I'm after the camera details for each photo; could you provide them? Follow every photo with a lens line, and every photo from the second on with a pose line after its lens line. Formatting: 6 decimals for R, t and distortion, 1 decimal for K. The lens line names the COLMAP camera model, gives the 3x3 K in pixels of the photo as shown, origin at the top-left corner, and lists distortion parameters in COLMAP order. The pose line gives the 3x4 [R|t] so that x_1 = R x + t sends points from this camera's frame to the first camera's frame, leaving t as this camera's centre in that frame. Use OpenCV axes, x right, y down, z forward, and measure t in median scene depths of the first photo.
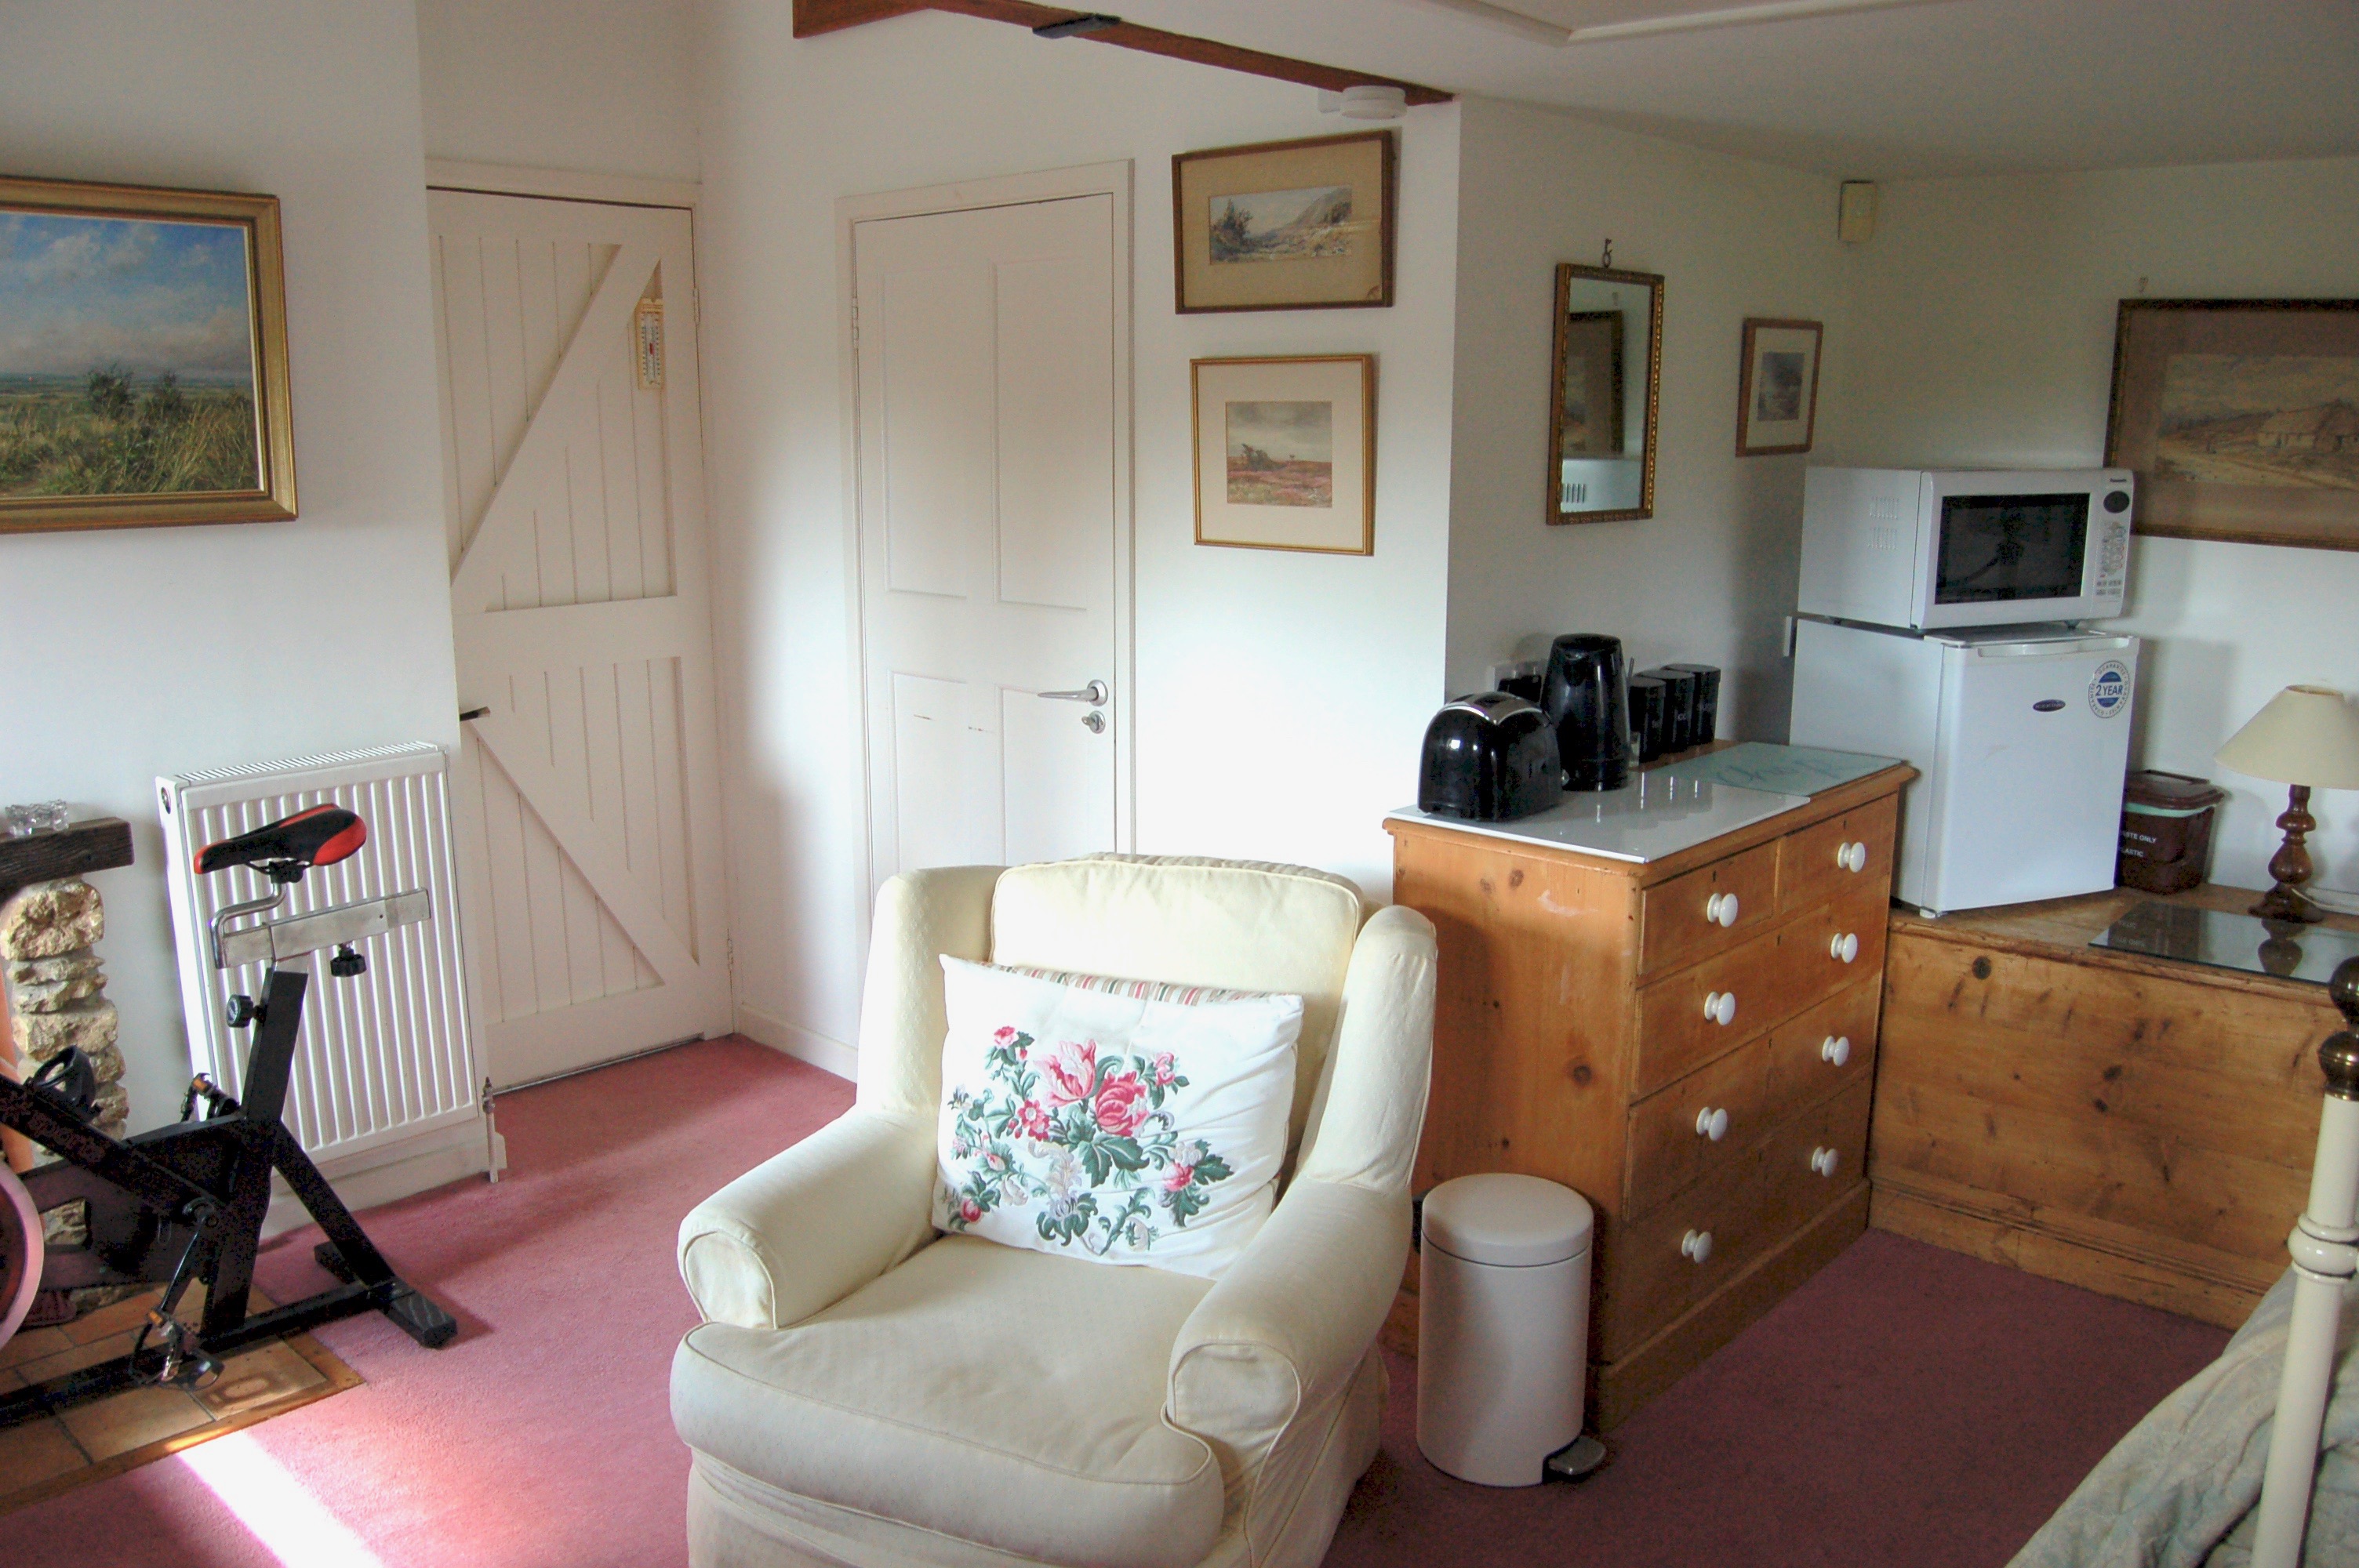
lens RADIAL K [[1861.0, 0, 1178.3], [0, 1861.0, 795.7], [0, 0, 1]] dist [-0.083570, 0.022361]
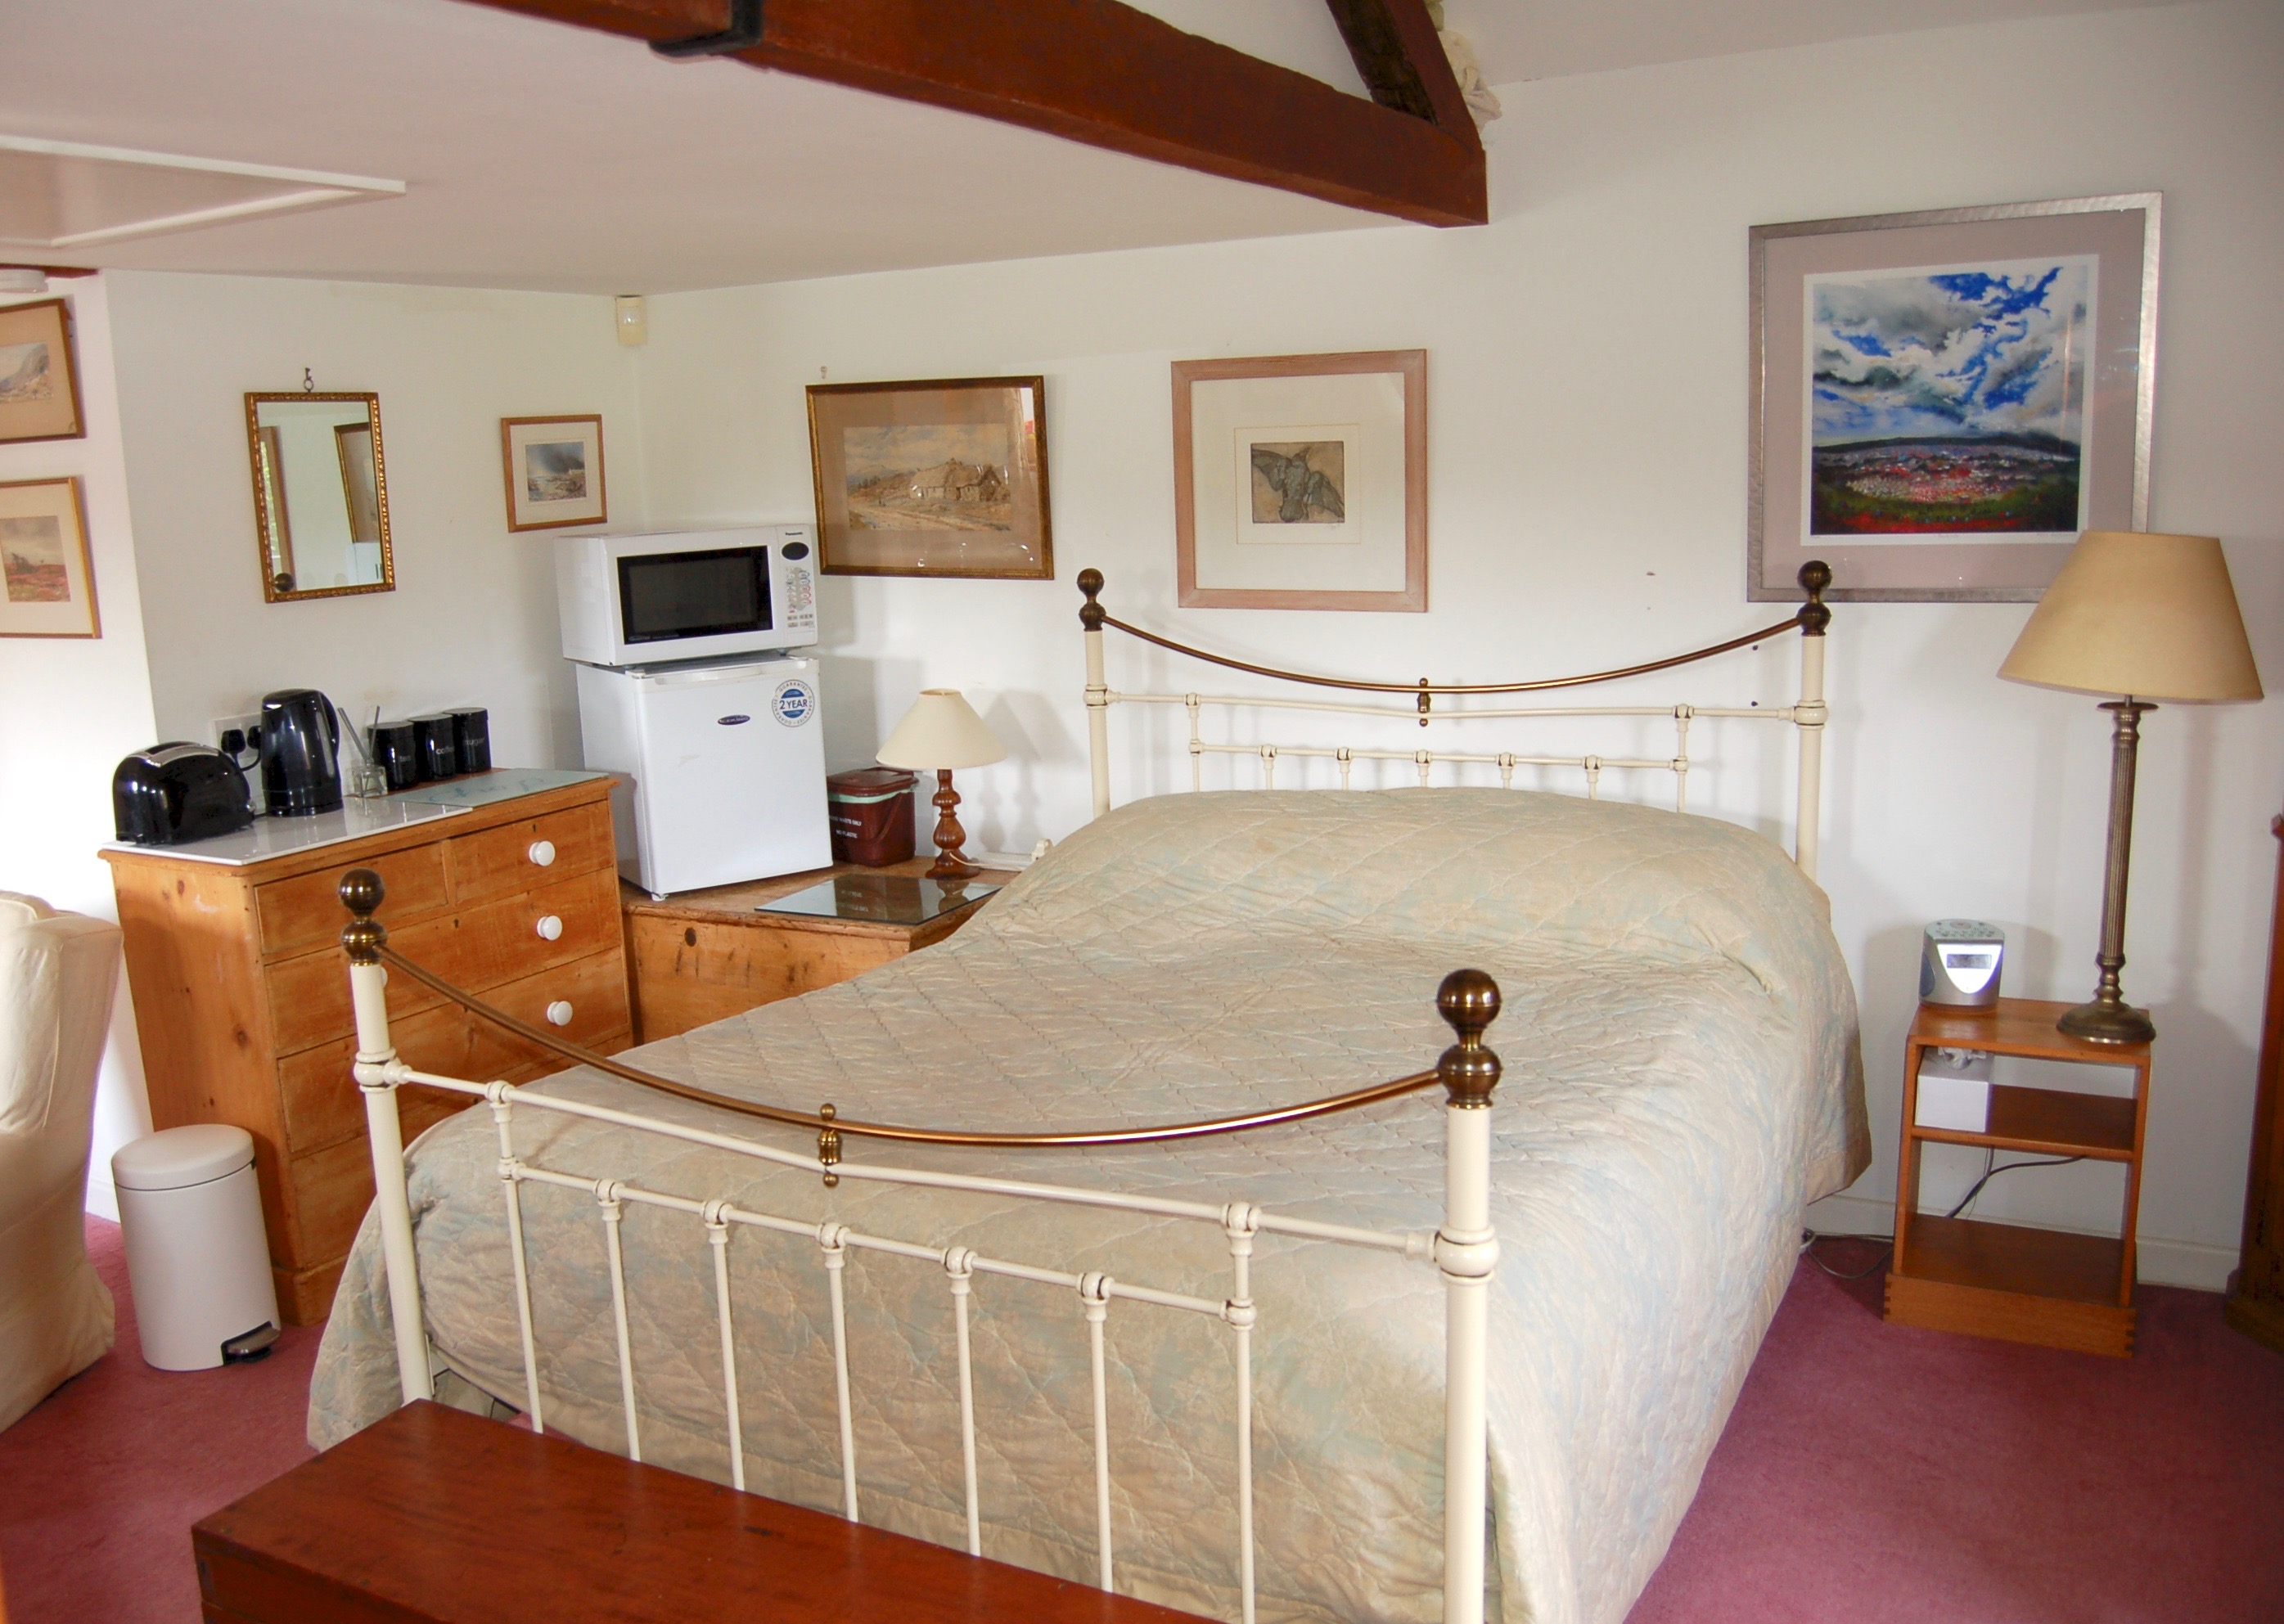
lens RADIAL K [[1967.3, 0, 1137.2], [0, 1967.3, 826.6], [0, 0, 1]] dist [-0.076992, 0.010641]
pose [[0.980171, -0.074793, 0.183497, 0.525768], [0.078503, 0.996829, -0.013027, 0.064643], [-0.181941, 0.027174, 0.982934, -0.368811]]
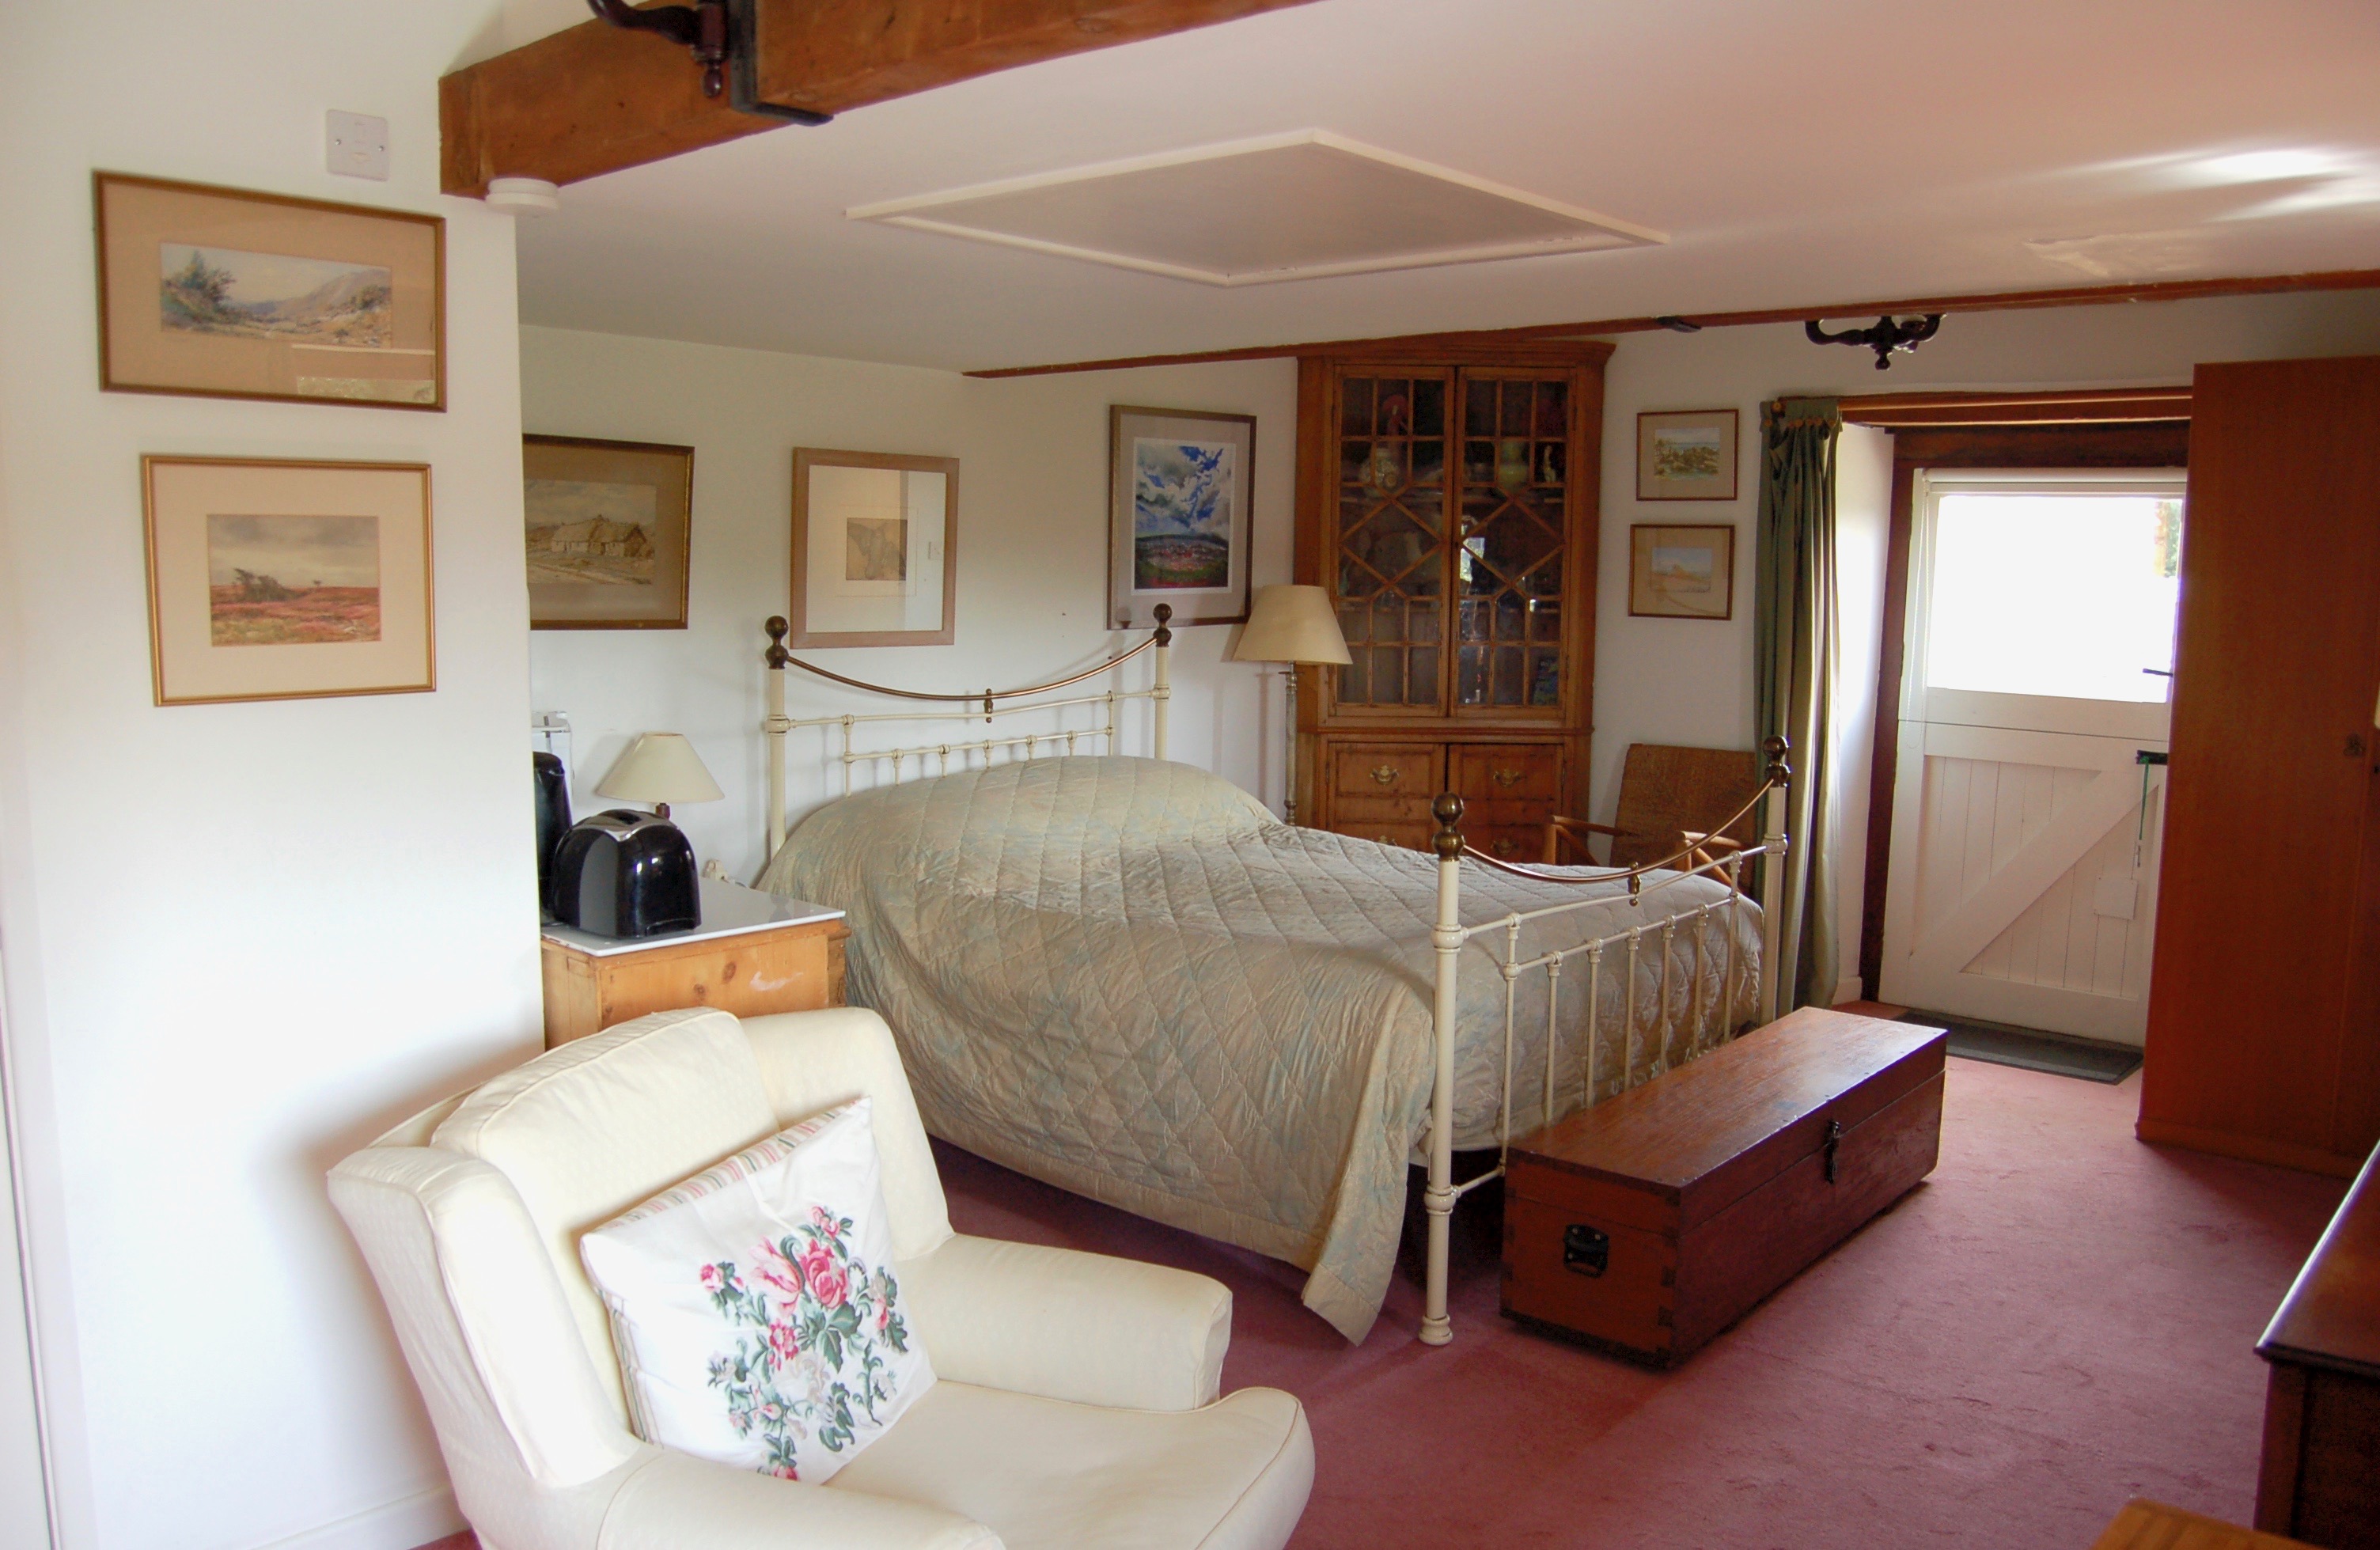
lens RADIAL K [[1851.1, 0, 1186.9], [0, 1851.1, 783.8], [0, 0, 1]] dist [-0.051235, 0.009441]
pose [[0.012101, -0.129256, 0.991537, -0.745917], [0.190571, 0.973733, 0.124609, -0.124570], [-0.981599, 0.187450, 0.036416, 0.614618]]
